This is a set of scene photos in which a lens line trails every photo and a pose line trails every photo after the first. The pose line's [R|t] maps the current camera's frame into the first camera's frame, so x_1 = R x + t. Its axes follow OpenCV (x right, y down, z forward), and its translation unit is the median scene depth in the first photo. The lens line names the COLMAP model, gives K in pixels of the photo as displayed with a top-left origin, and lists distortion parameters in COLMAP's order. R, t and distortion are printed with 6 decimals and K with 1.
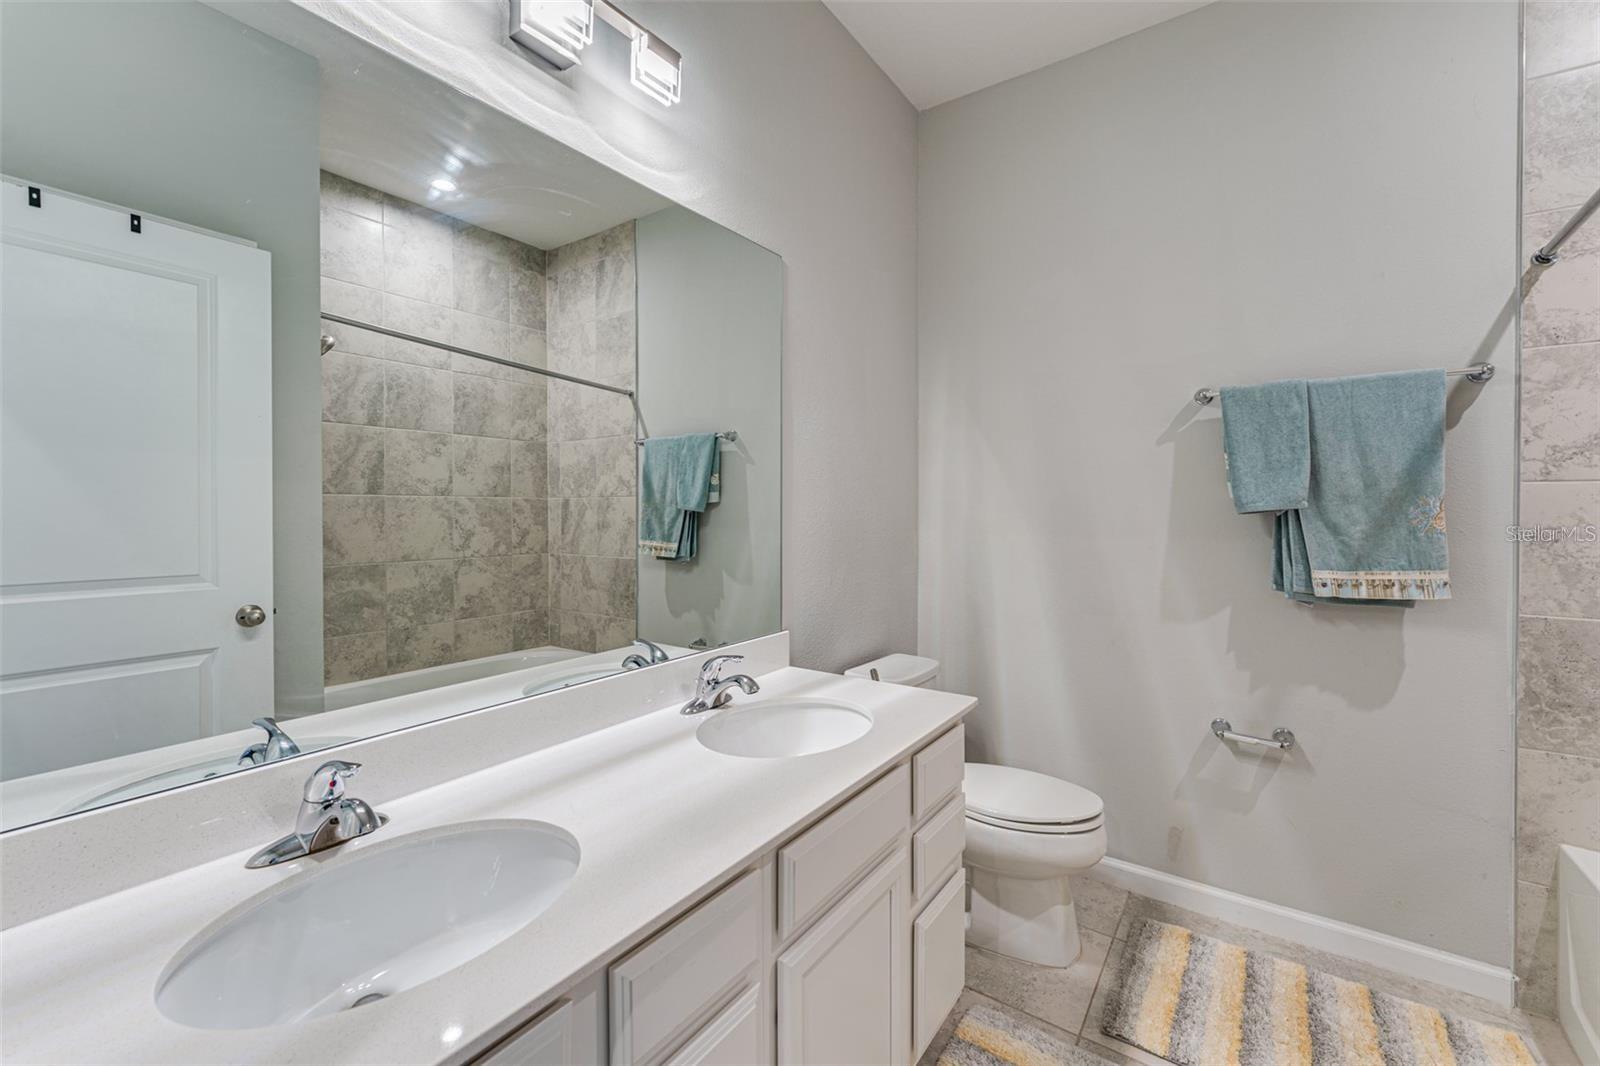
lens RADIAL K [[647.9, 0, 796.7], [0, 647.9, 525.3], [0, 0, 1]] dist [0.001137, 0.000336]
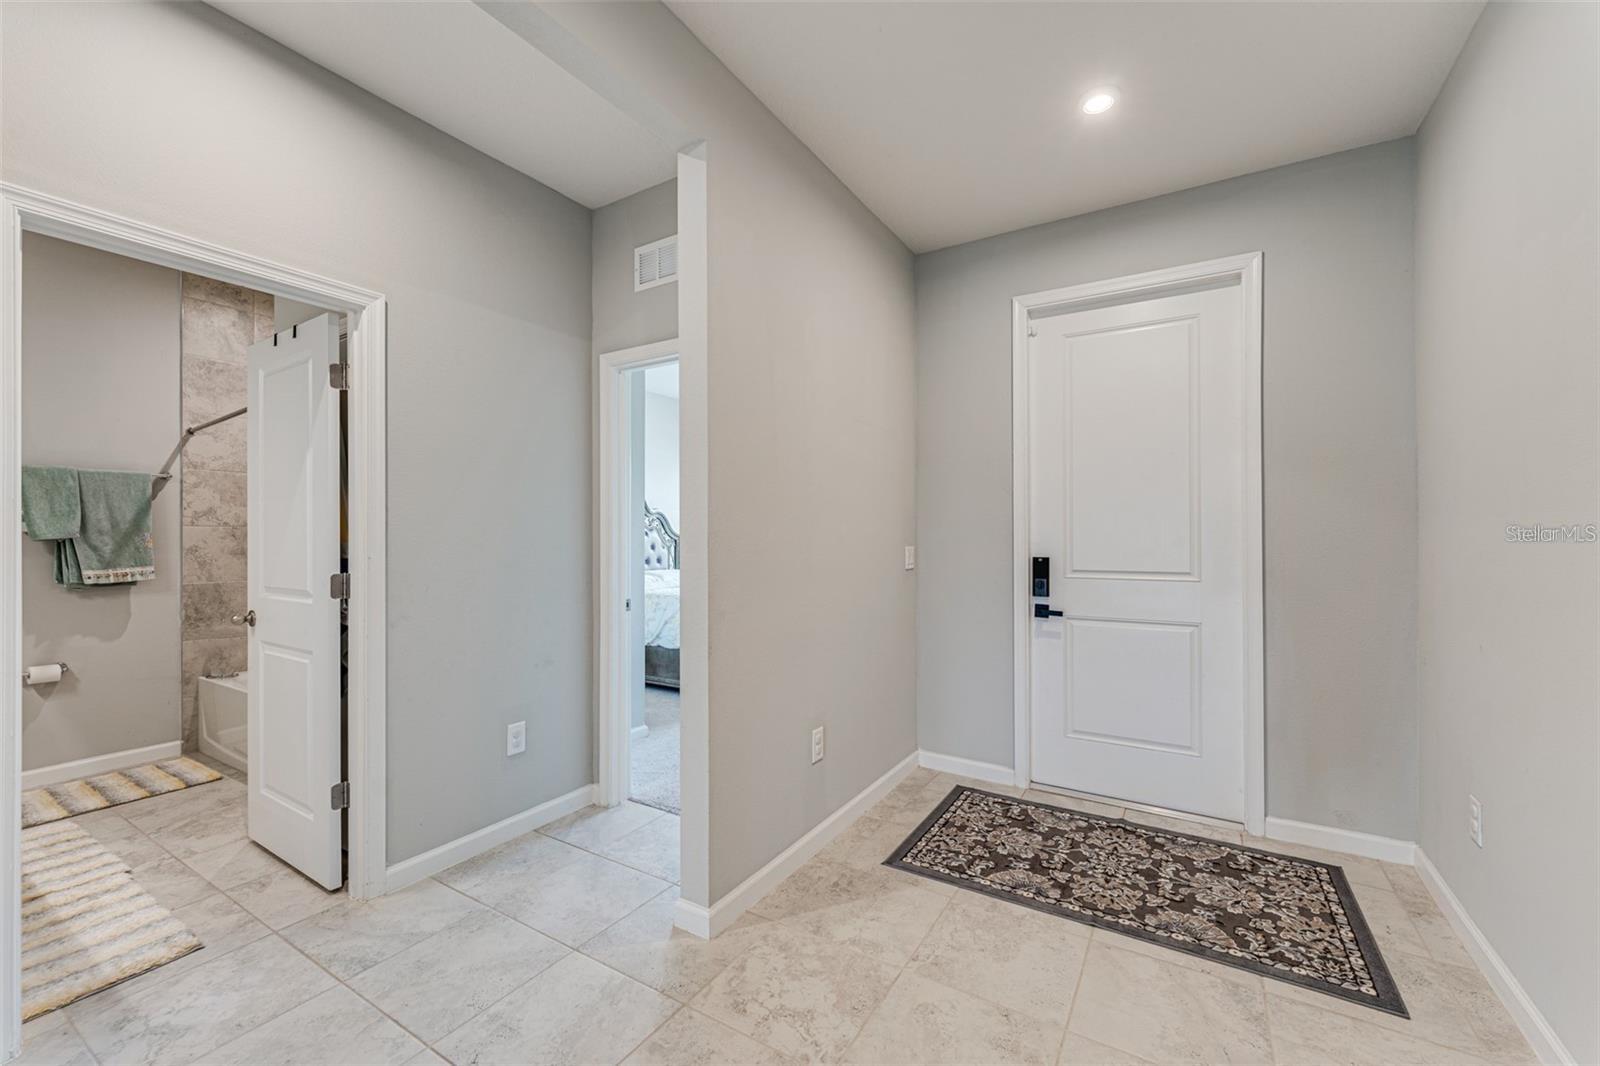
lens RADIAL K [[647.9, 0, 796.7], [0, 647.9, 525.3], [0, 0, 1]] dist [0.001137, 0.000336]
pose [[-0.049516, 0.010679, 0.998716, -1.268985], [0.017371, 0.999801, -0.009830, -0.008037], [-0.998622, 0.016862, -0.049692, -1.042691]]
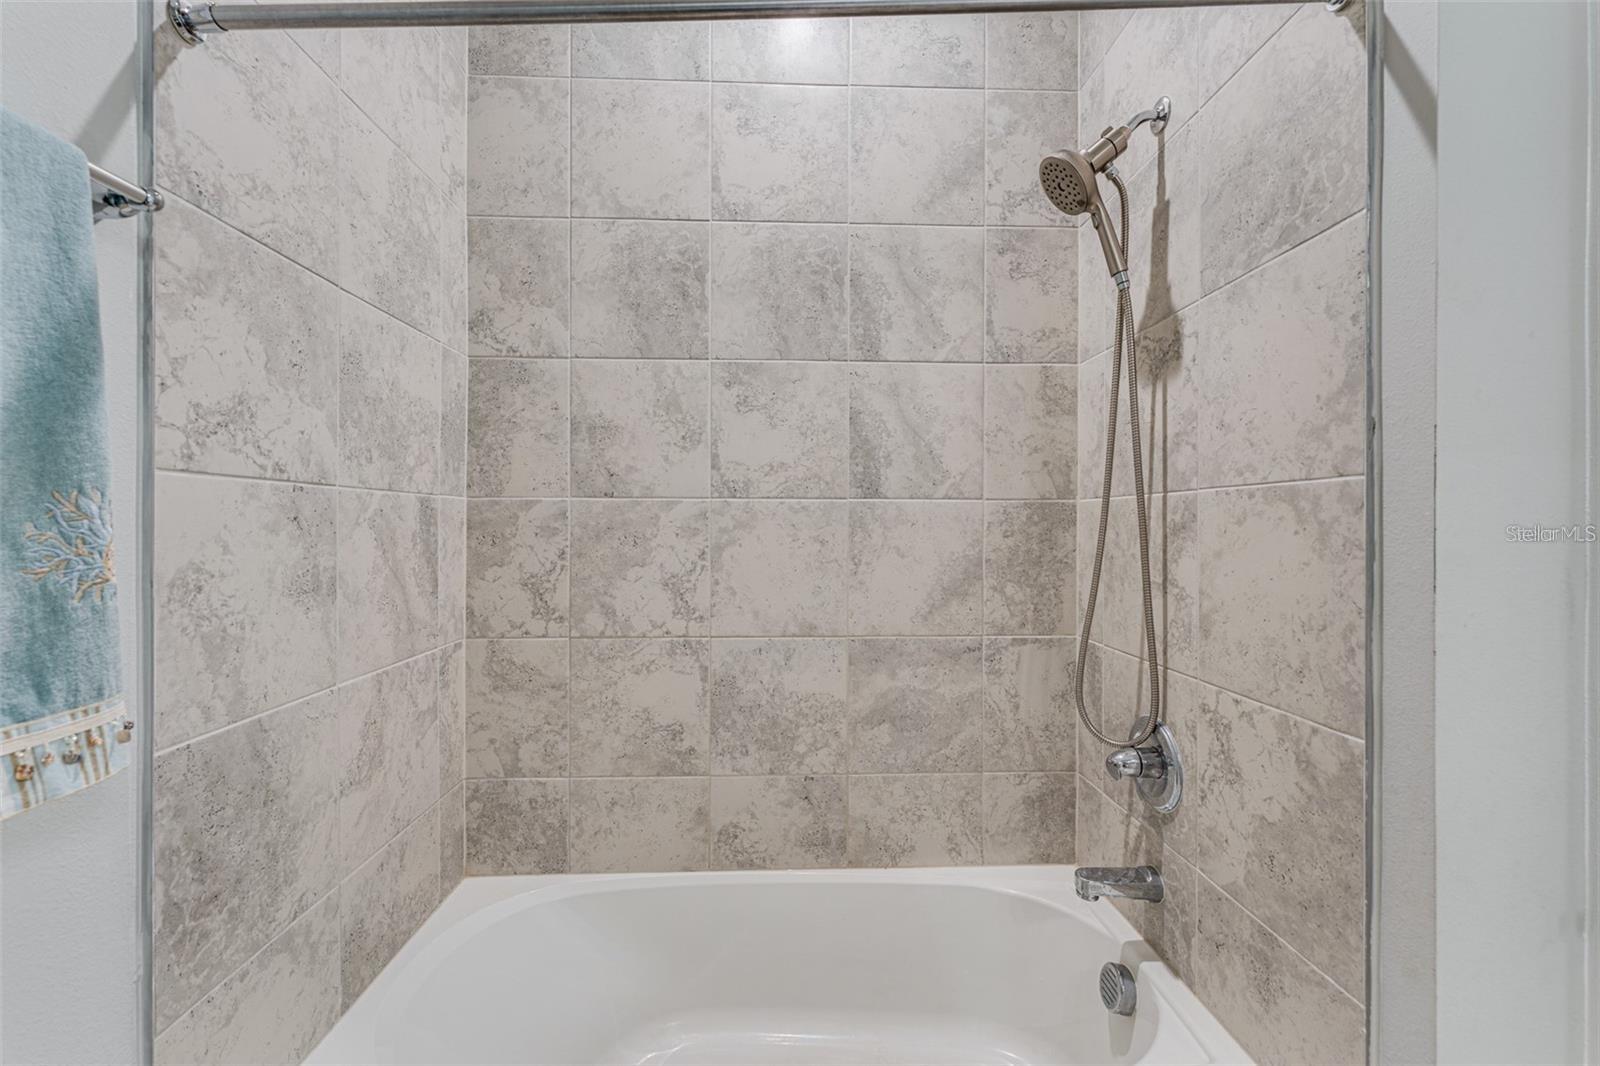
lens RADIAL K [[656.6, 0, 794.2], [0, 656.6, 521.1], [0, 0, 1]] dist [-0.000353, -0.000197]
pose [[-0.603042, -0.000606, 0.797709, 0.450225], [0.009220, 0.999928, 0.007730, -0.028813], [-0.797656, 0.012017, -0.602993, 0.897167]]
